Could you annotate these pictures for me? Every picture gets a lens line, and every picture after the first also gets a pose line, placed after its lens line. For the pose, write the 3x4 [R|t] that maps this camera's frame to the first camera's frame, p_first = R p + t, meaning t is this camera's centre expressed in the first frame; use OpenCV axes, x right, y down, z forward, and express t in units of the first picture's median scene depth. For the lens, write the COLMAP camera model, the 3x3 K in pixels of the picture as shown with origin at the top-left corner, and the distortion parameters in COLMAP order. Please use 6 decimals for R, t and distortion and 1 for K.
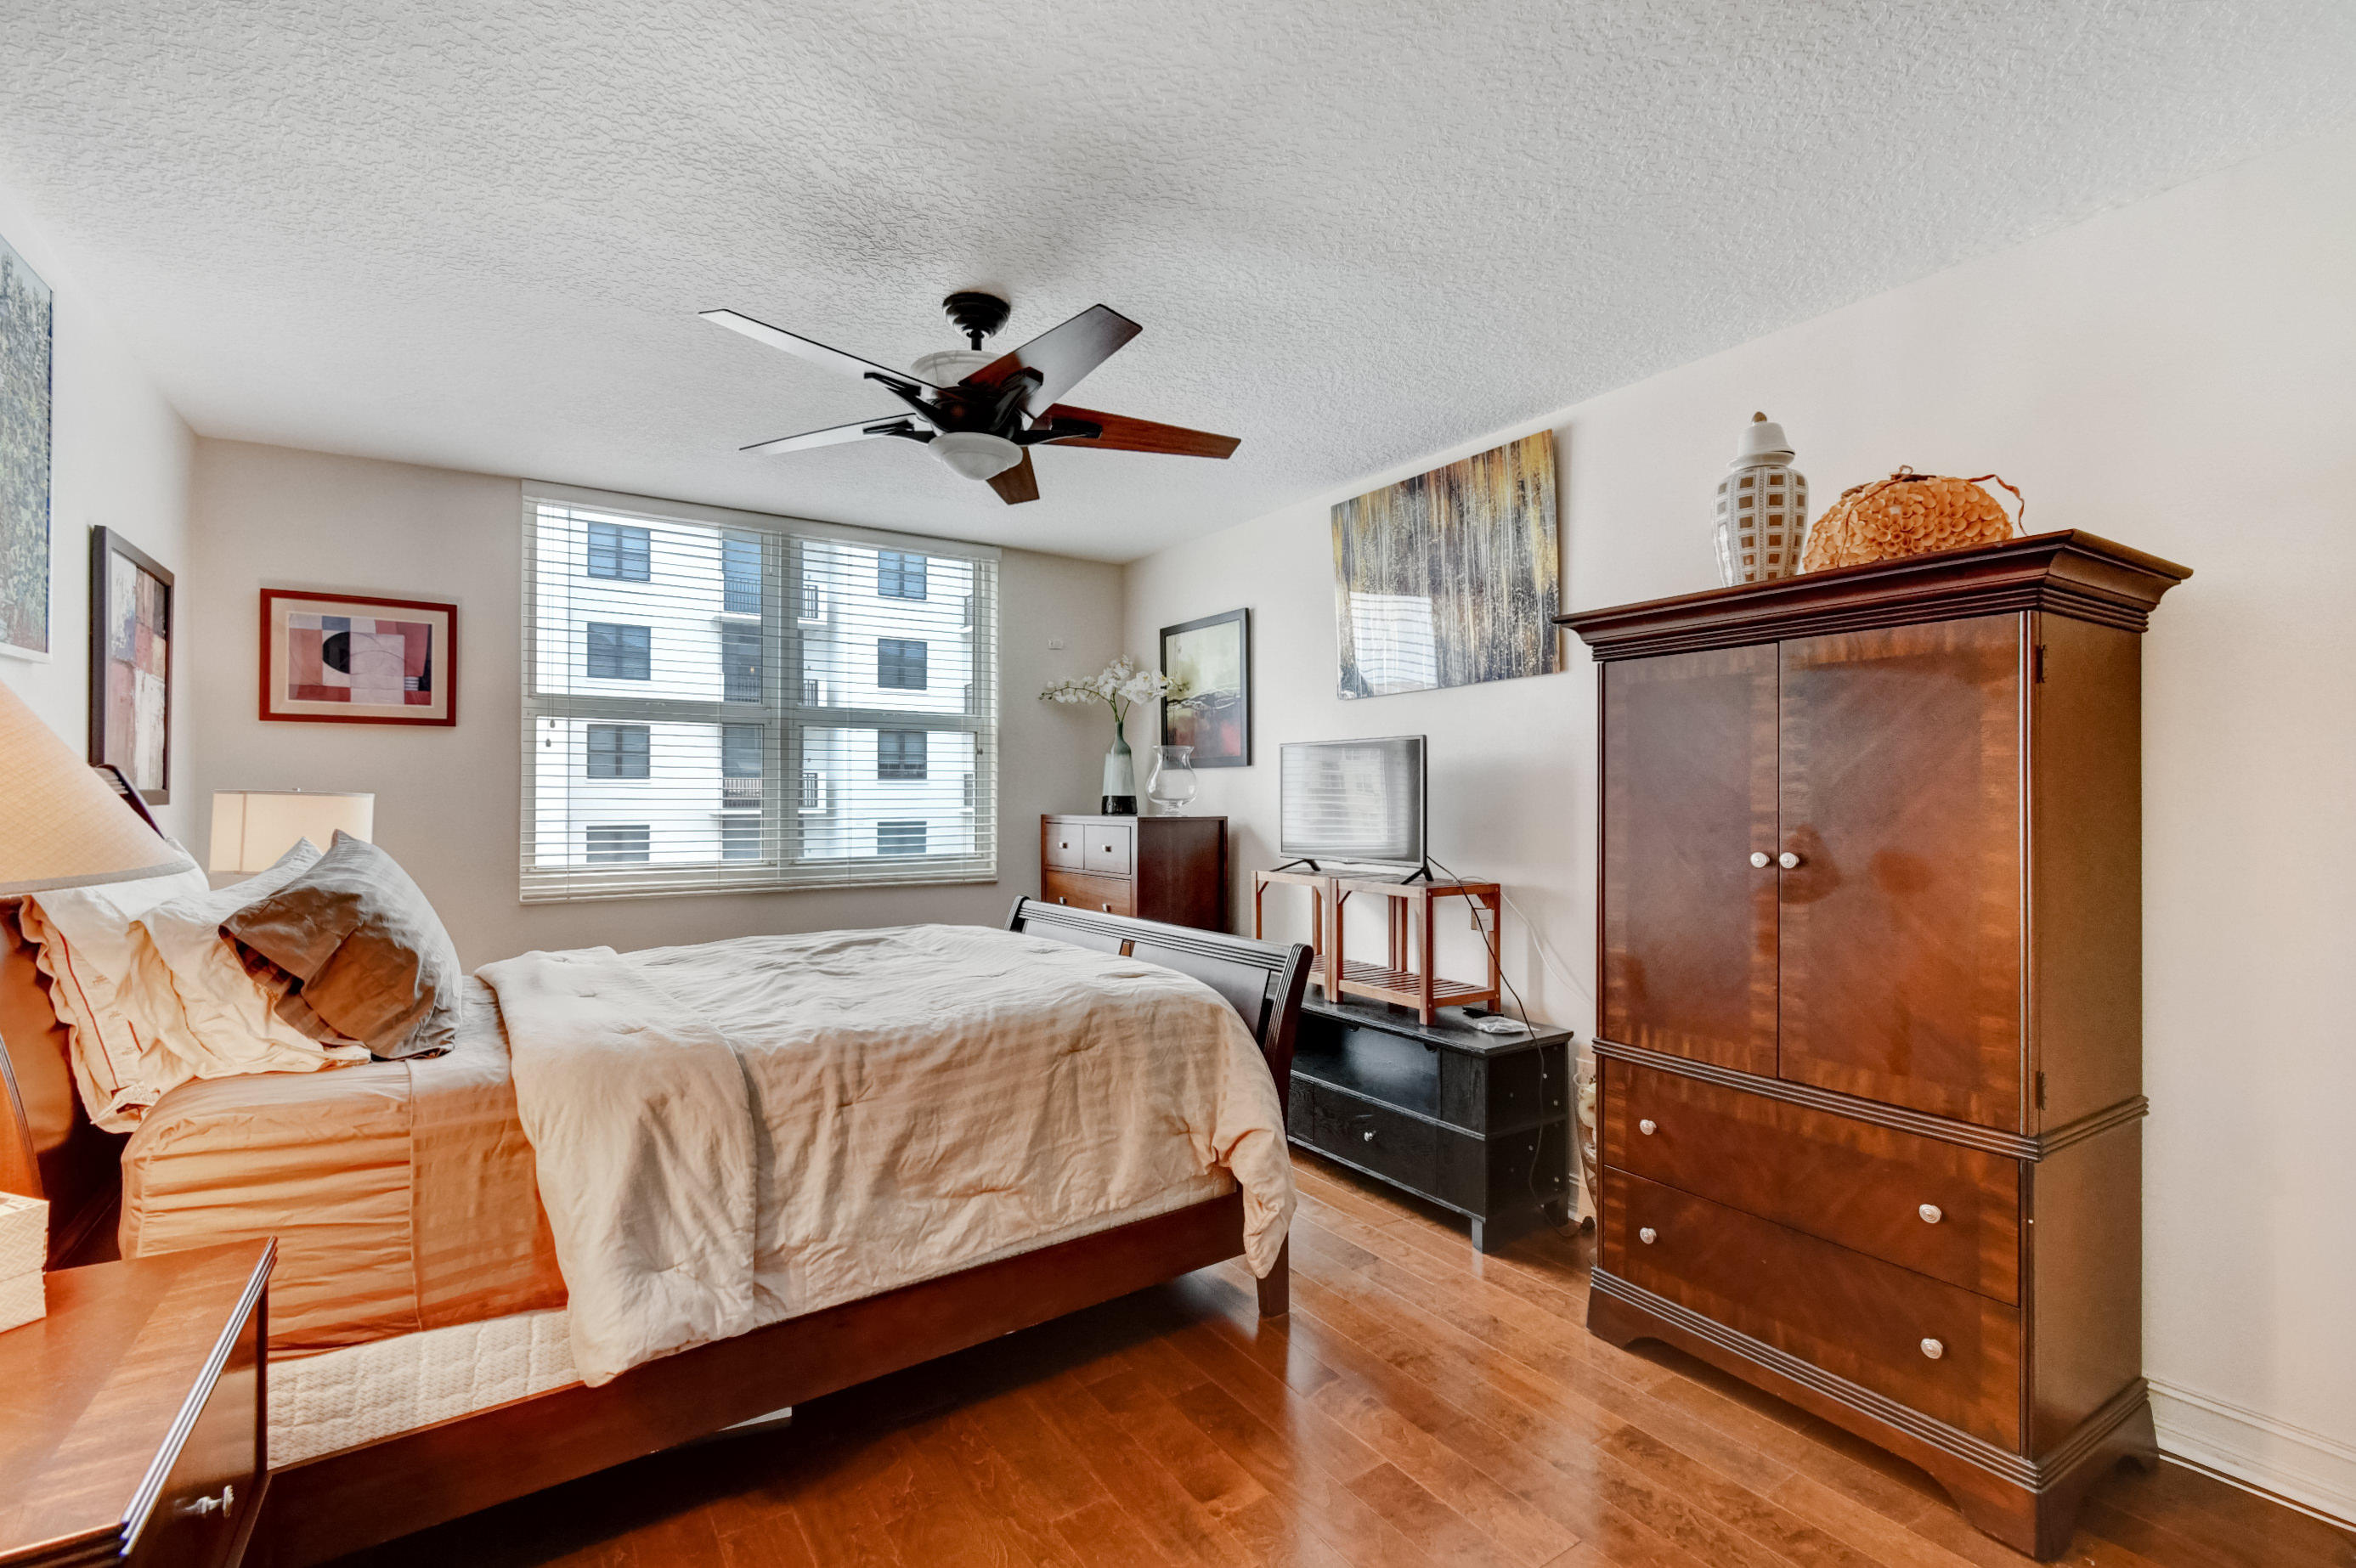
lens RADIAL K [[1023.4, 0, 1178.0], [0, 1023.4, 784.0], [0, 0, 1]] dist [0.002841, 0.000058]
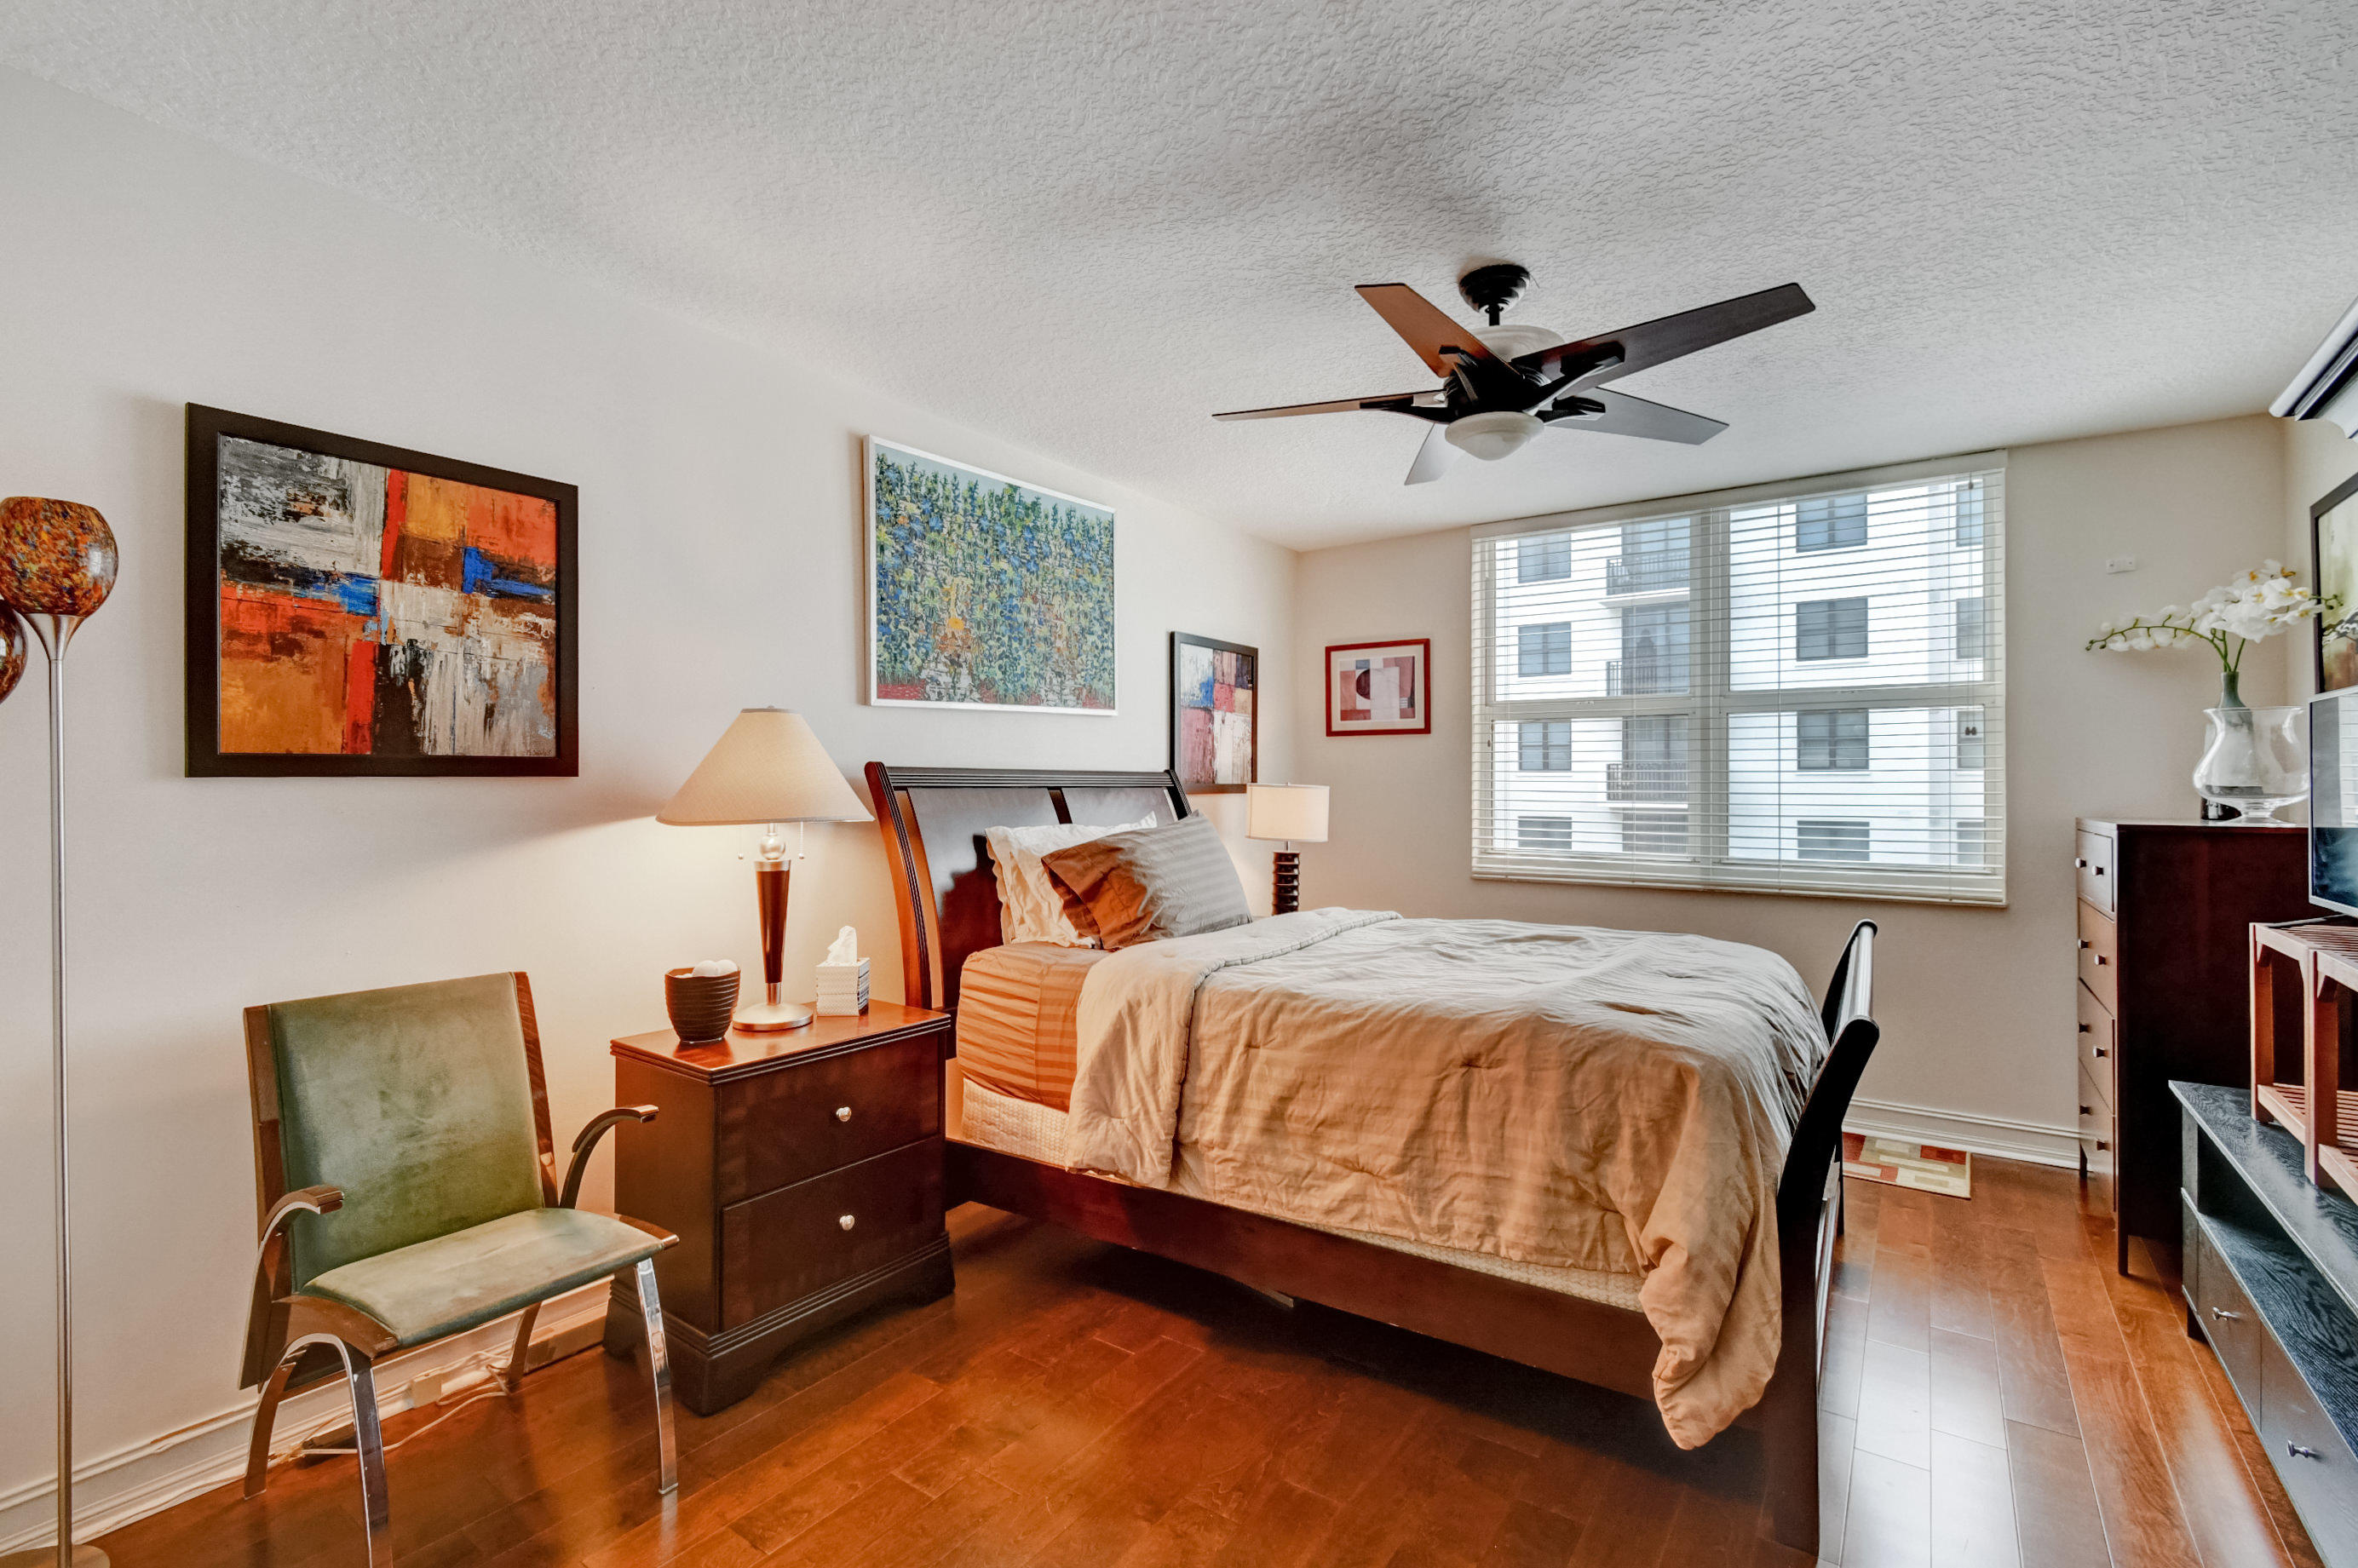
lens RADIAL K [[1039.3, 0, 1179.0], [0, 1039.3, 784.0], [0, 0, 1]] dist [0.004159, -0.005193]
pose [[0.379839, -0.002733, -0.925049, 0.419884], [0.007265, 0.999974, 0.000029, 0.004014], [0.925024, -0.006732, 0.379848, 0.256377]]
